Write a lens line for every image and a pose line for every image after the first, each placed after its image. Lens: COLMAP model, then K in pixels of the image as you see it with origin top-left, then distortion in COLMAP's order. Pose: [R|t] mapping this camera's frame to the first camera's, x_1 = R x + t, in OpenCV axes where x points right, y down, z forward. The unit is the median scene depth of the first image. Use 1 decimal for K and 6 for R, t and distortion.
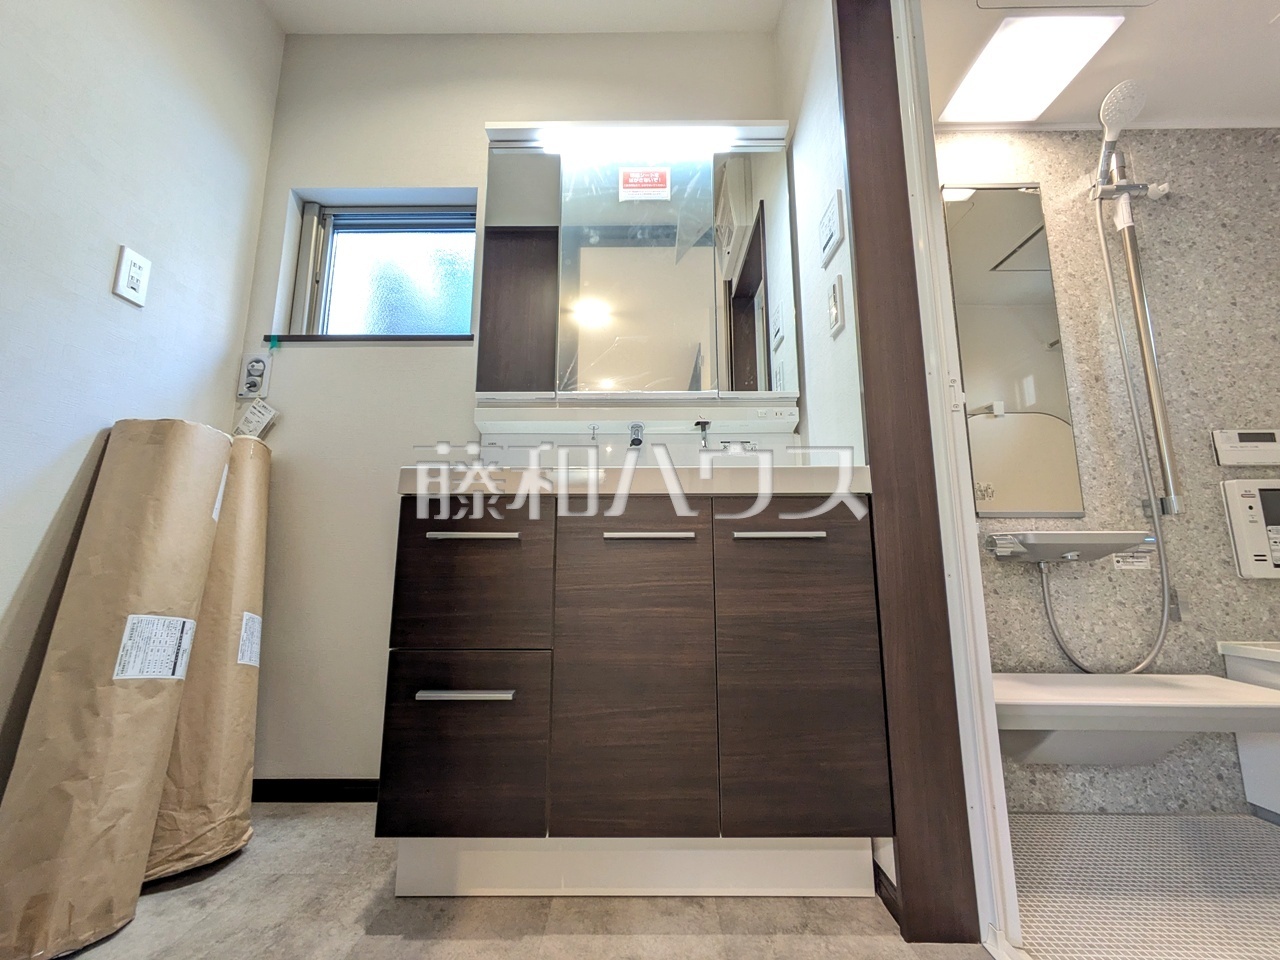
lens RADIAL K [[505.9, 0, 642.6], [0, 505.9, 477.2], [0, 0, 1]] dist [0.000650, 0.001137]
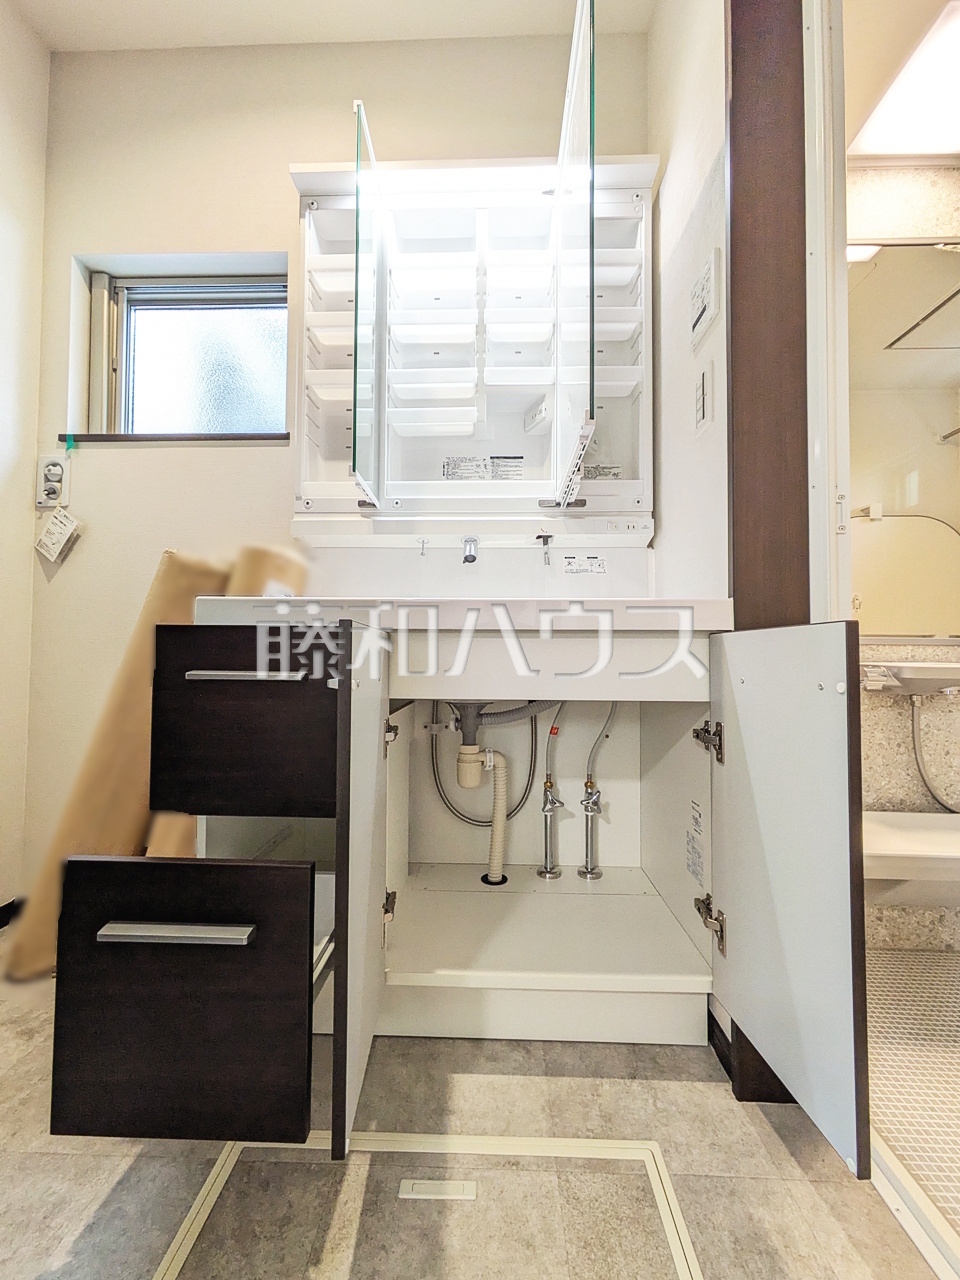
lens RADIAL K [[505.9, 0, 480.0], [0, 505.9, 640.4], [0, 0, 1]] dist [0.000650, 0.001137]
pose [[0.999673, 0.006407, -0.024761, 0.026547], [-0.002989, 0.990746, 0.135695, -0.044806], [0.025401, -0.135576, 0.990441, 0.083180]]
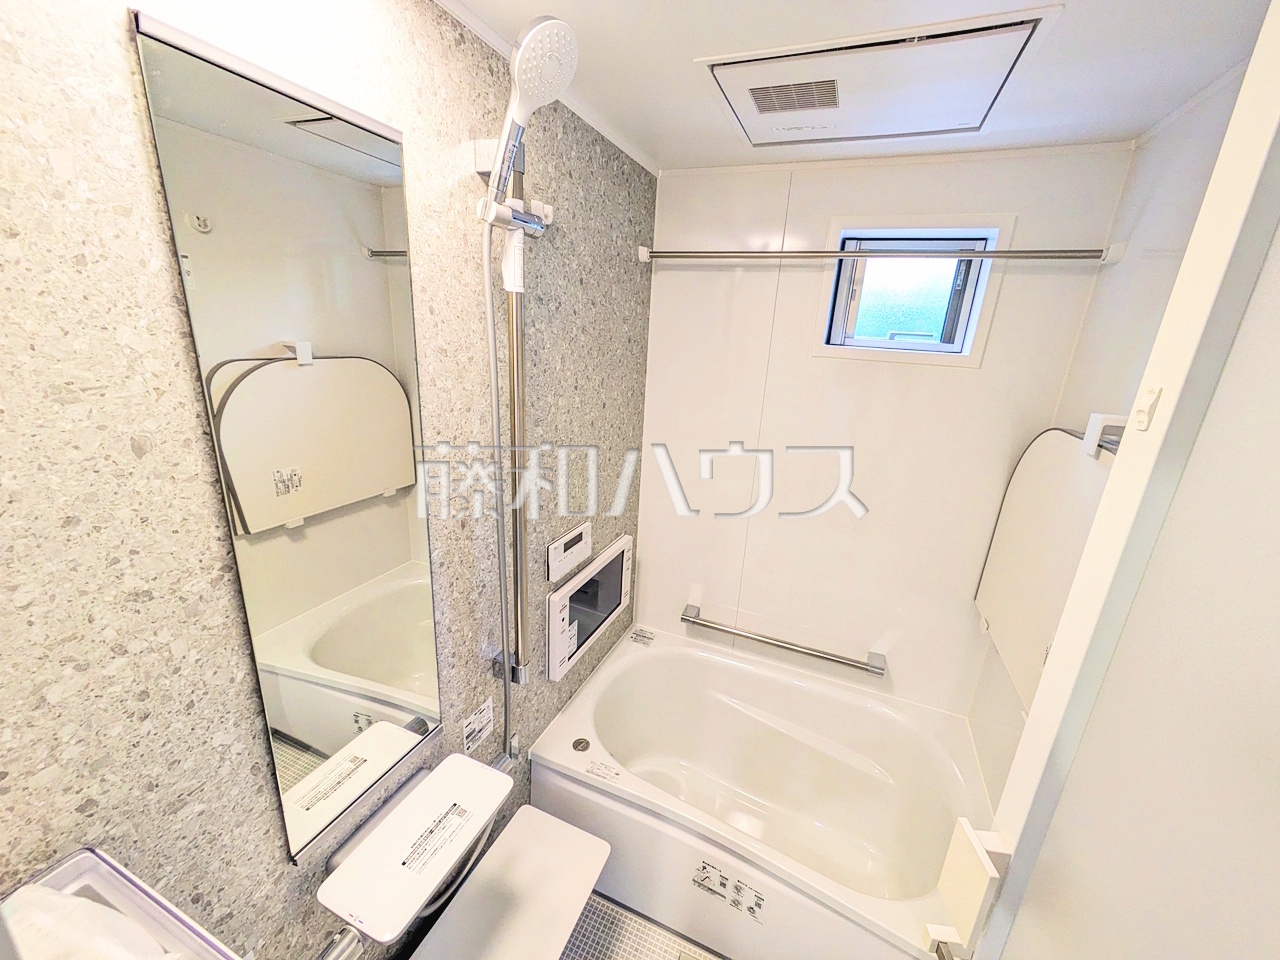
lens RADIAL K [[505.9, 0, 641.6], [0, 505.9, 483.8], [0, 0, 1]] dist [0.000650, 0.001137]
pose [[0.373938, -0.256167, 0.891375, 0.385073], [-0.209306, 0.912995, 0.350186, -0.511507], [-0.903527, -0.317518, 0.287786, 0.588227]]
